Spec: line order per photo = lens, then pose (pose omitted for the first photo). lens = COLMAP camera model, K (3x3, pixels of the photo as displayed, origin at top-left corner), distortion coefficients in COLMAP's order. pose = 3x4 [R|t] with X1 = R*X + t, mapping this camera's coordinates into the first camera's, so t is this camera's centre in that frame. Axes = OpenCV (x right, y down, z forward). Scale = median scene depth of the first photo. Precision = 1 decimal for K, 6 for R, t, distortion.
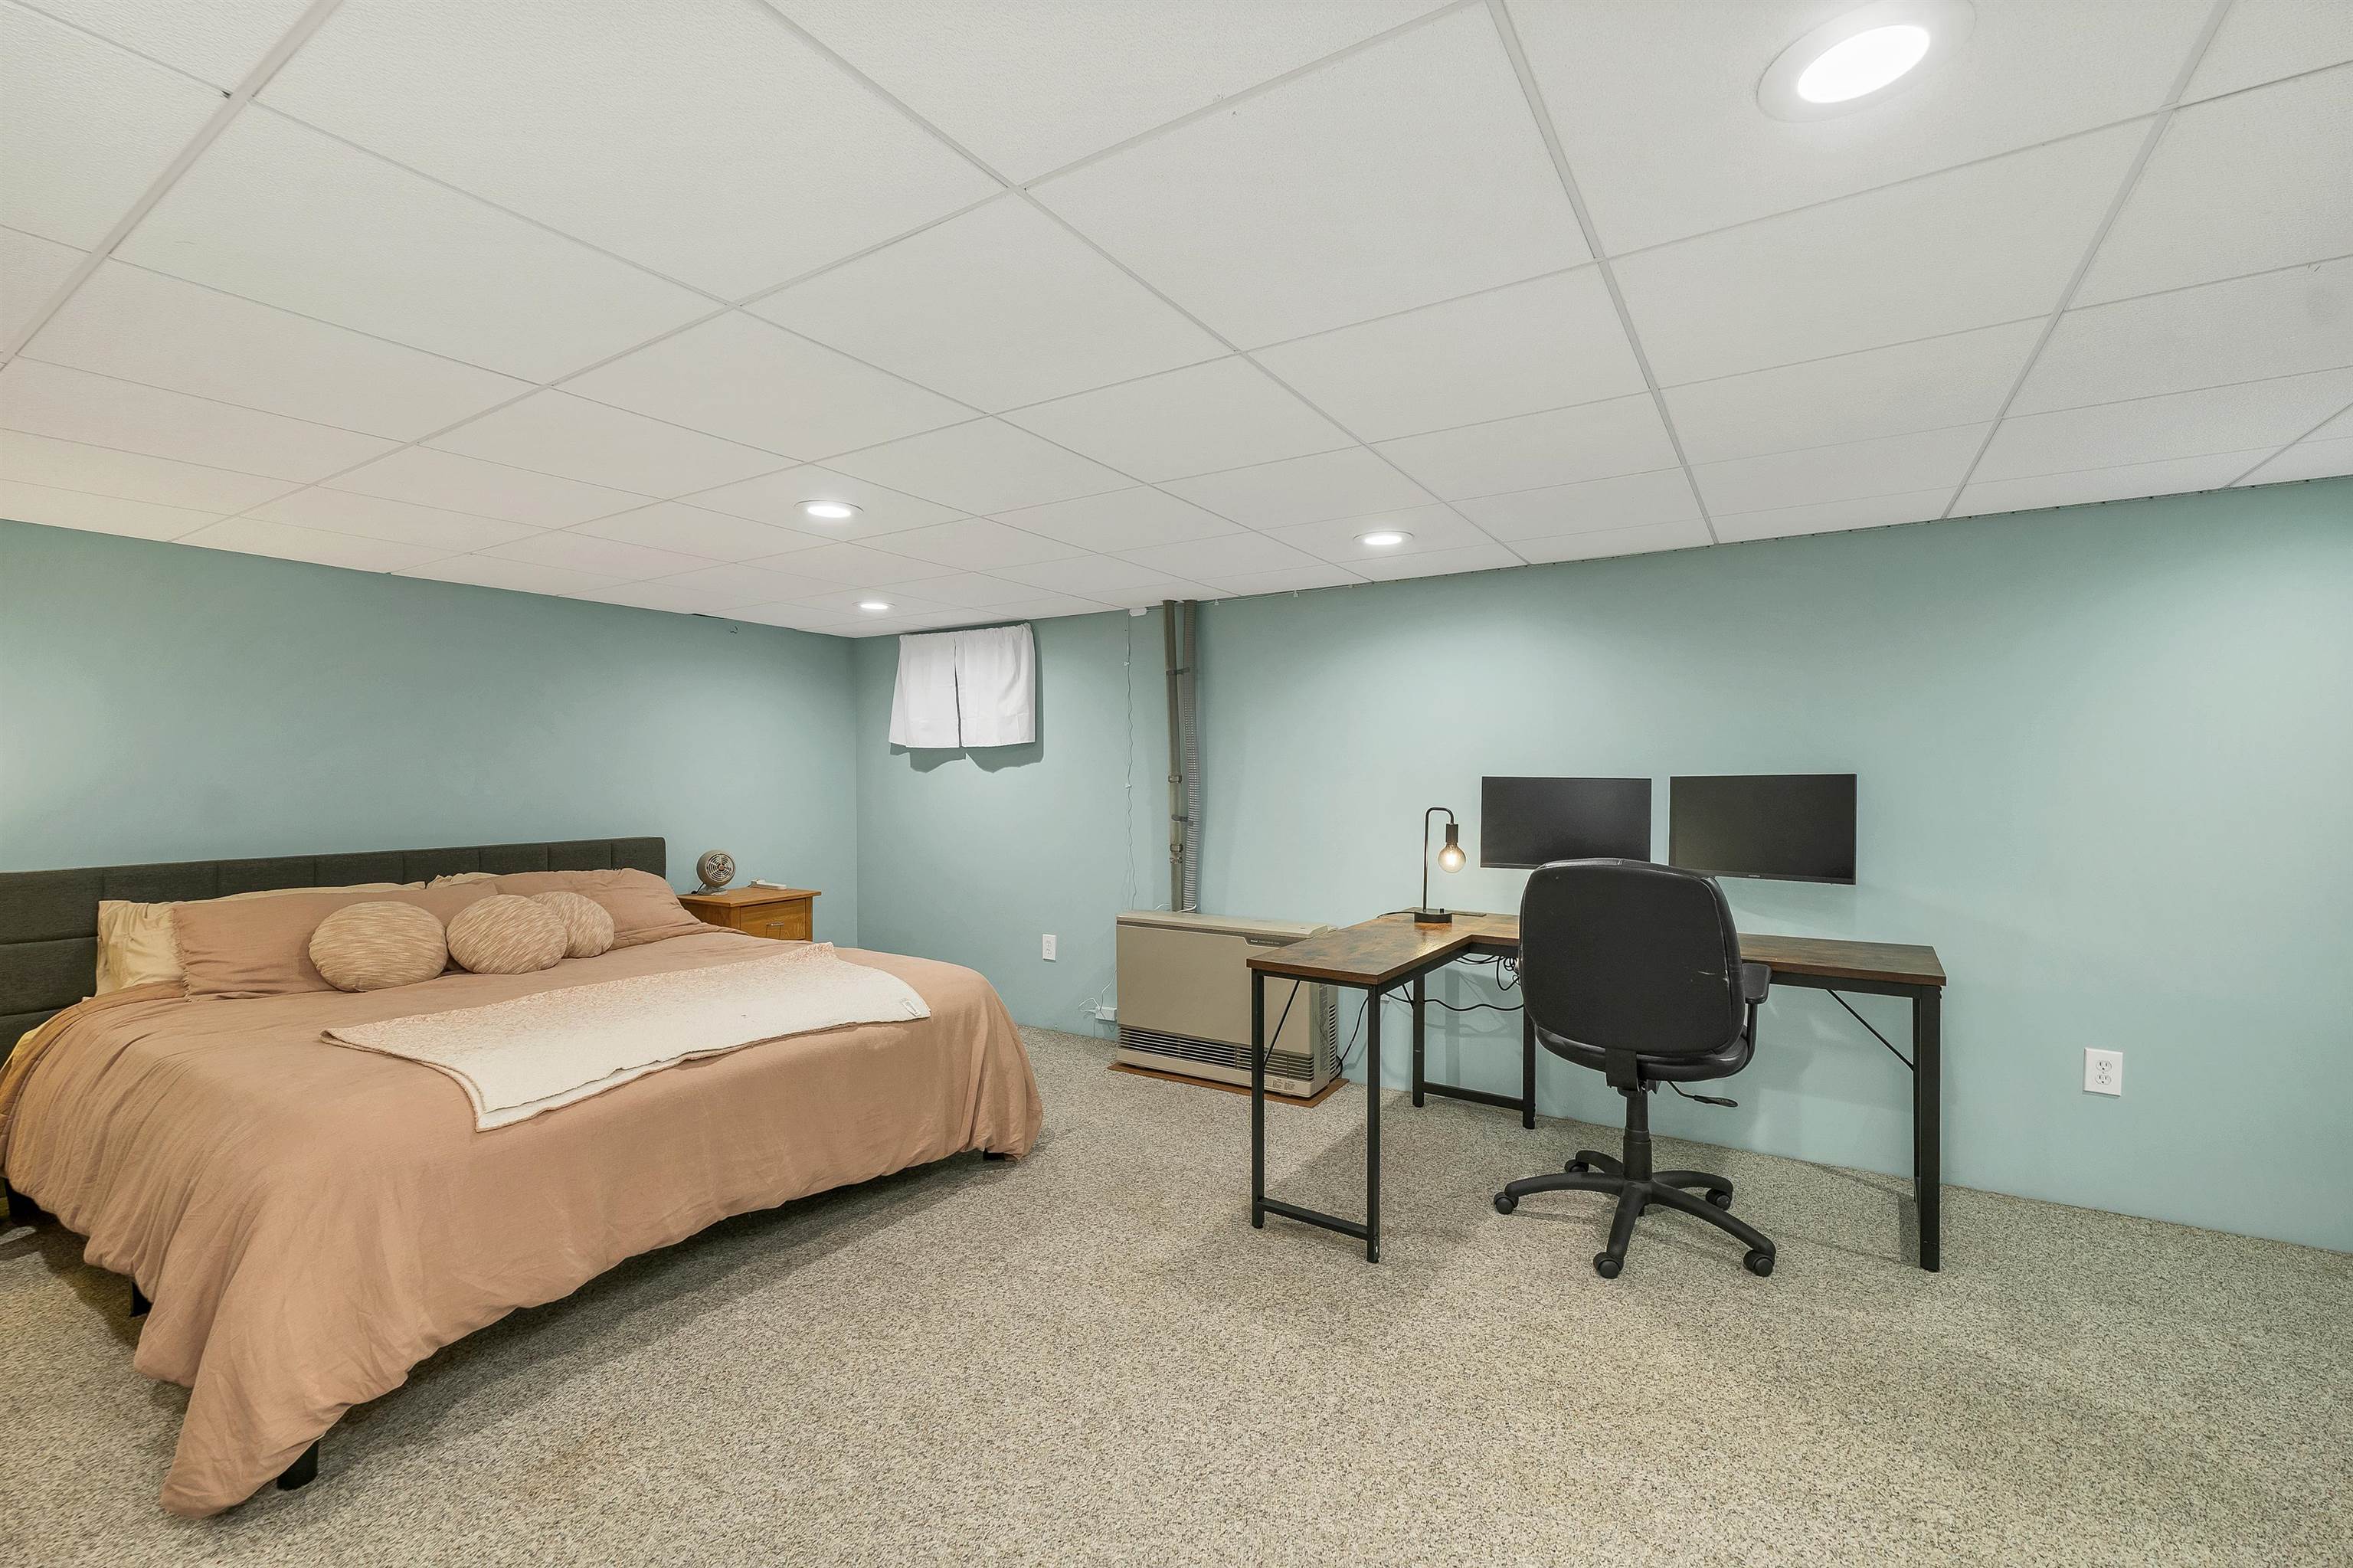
lens RADIAL K [[965.9, 0, 1156.4], [0, 965.9, 785.1], [0, 0, 1]] dist [-0.001903, -0.000189]
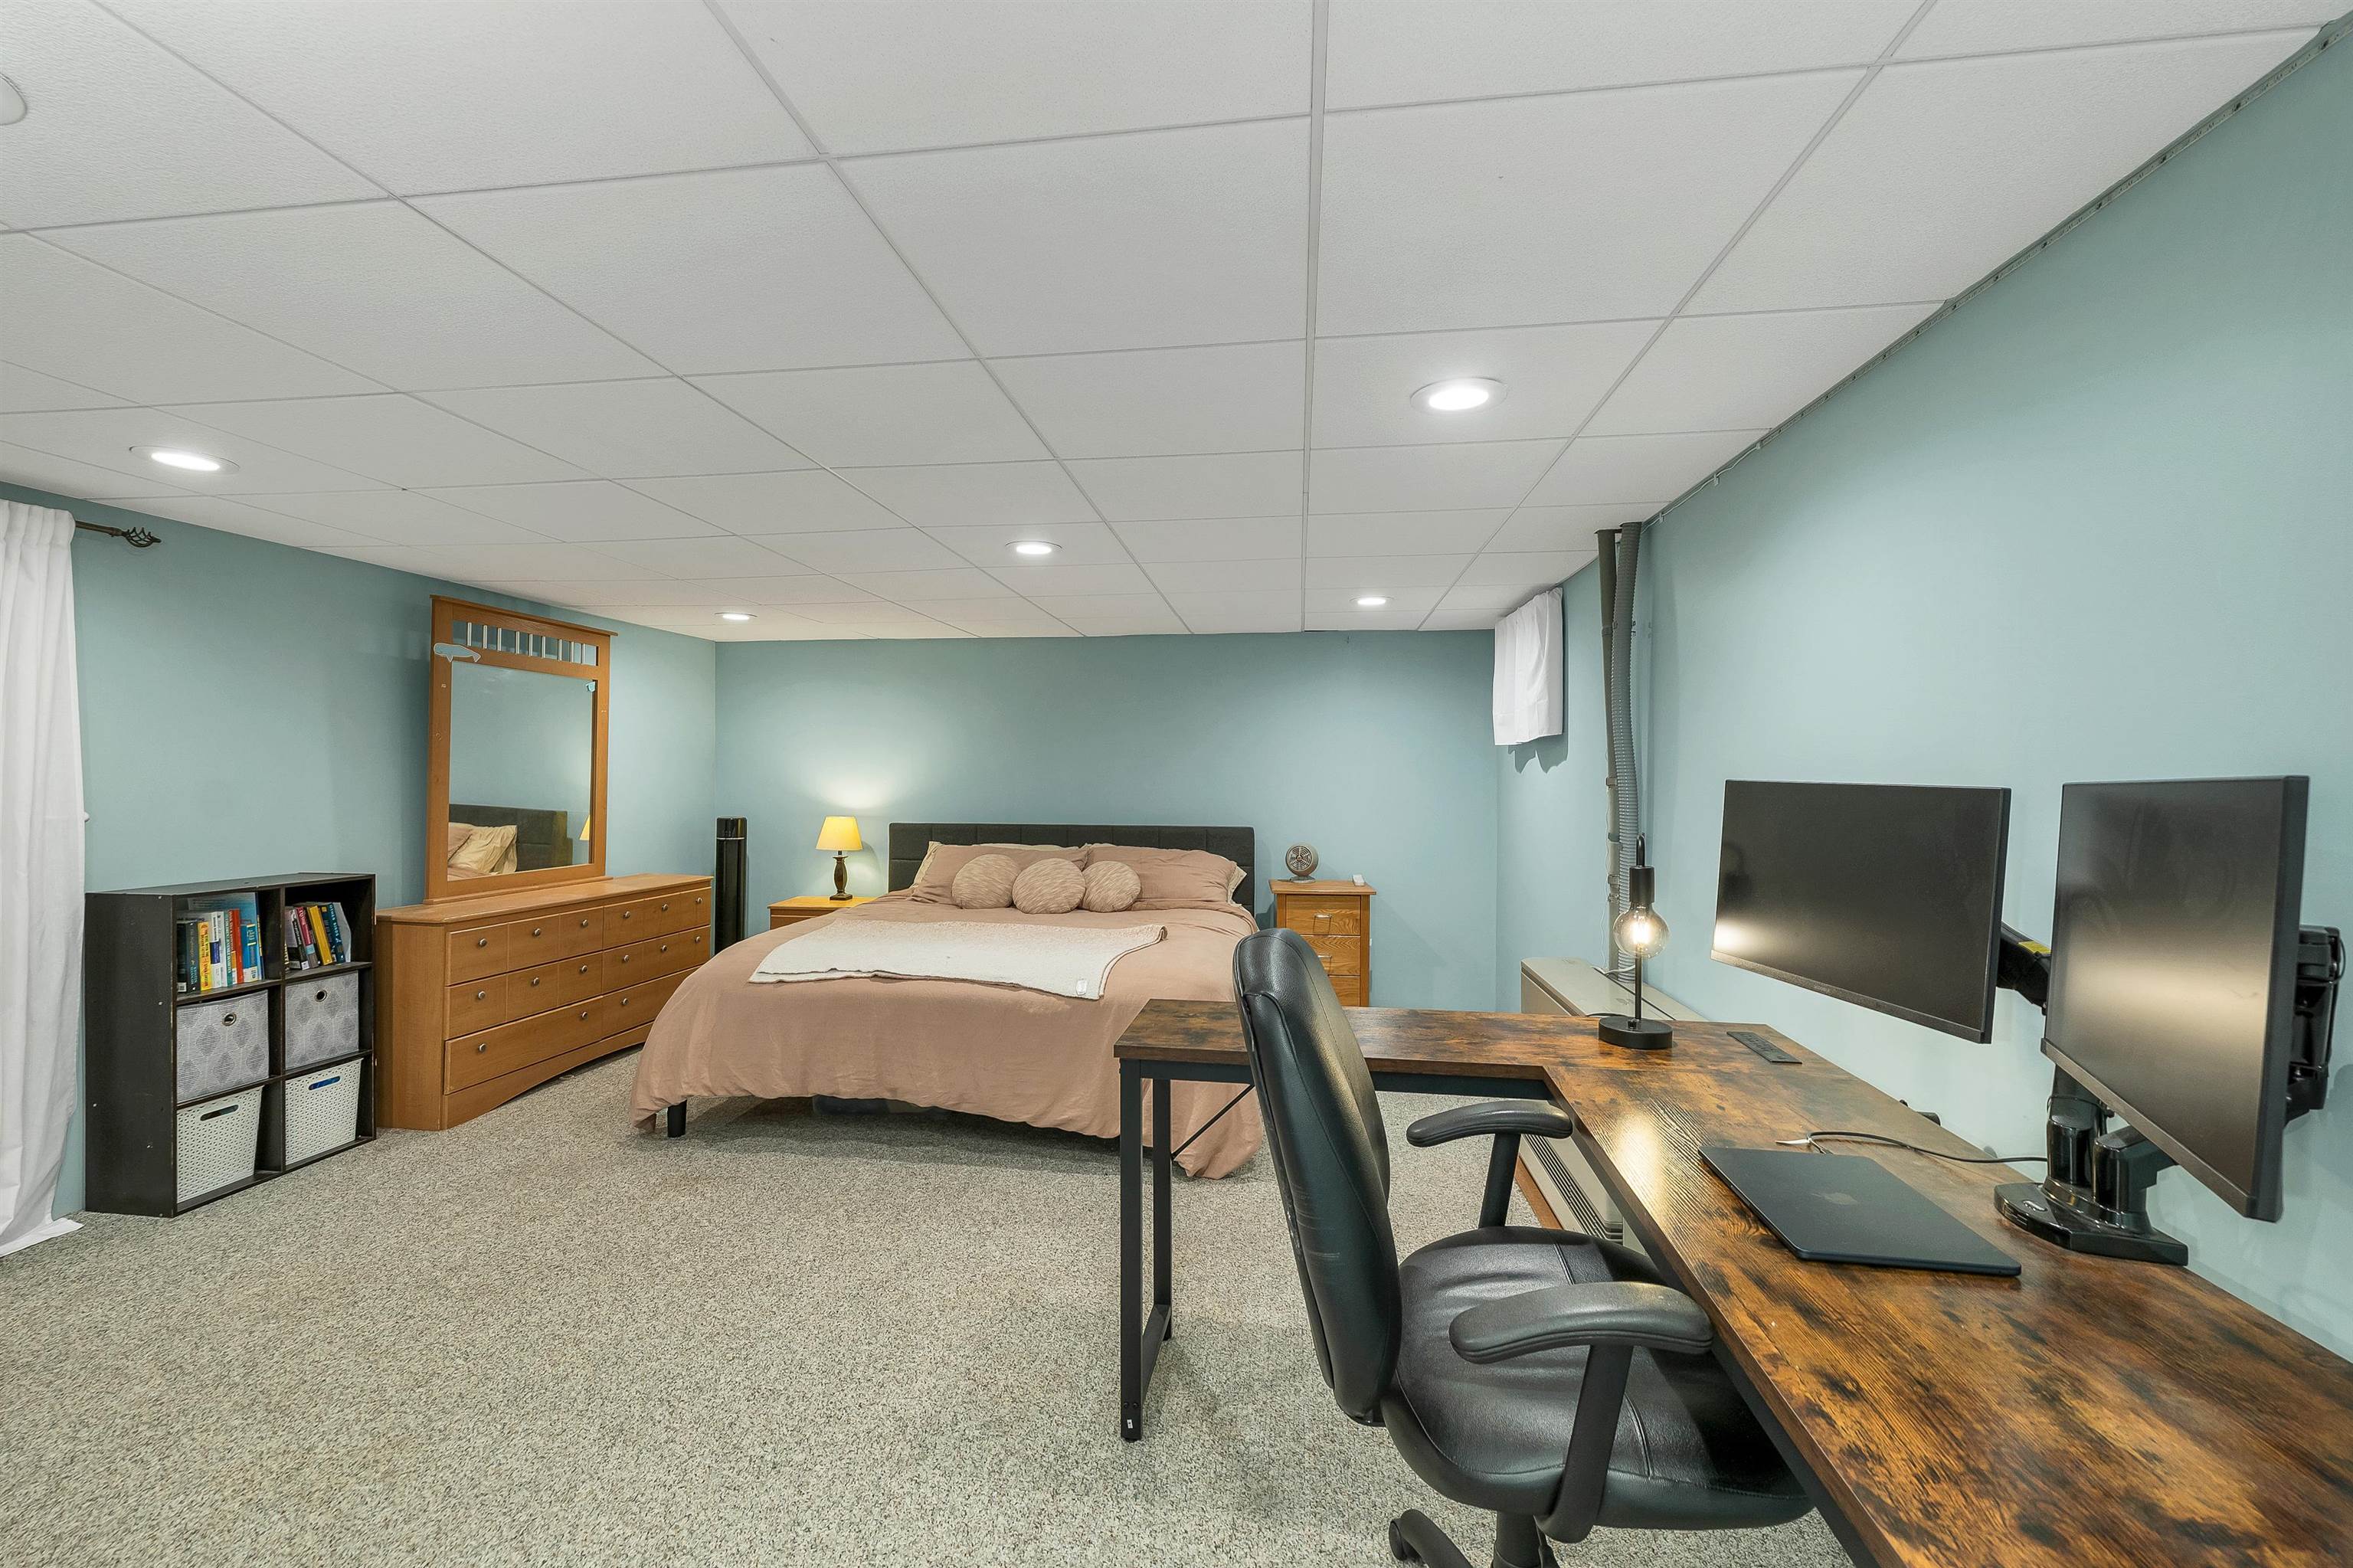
lens RADIAL K [[965.9, 0, 1168.3], [0, 965.9, 780.1], [0, 0, 1]] dist [-0.001903, -0.000189]
pose [[0.451629, 0.008280, -0.892167, 0.802076], [-0.012653, 0.999916, 0.002875, -0.007300], [0.892116, 0.009991, 0.451696, 0.624807]]
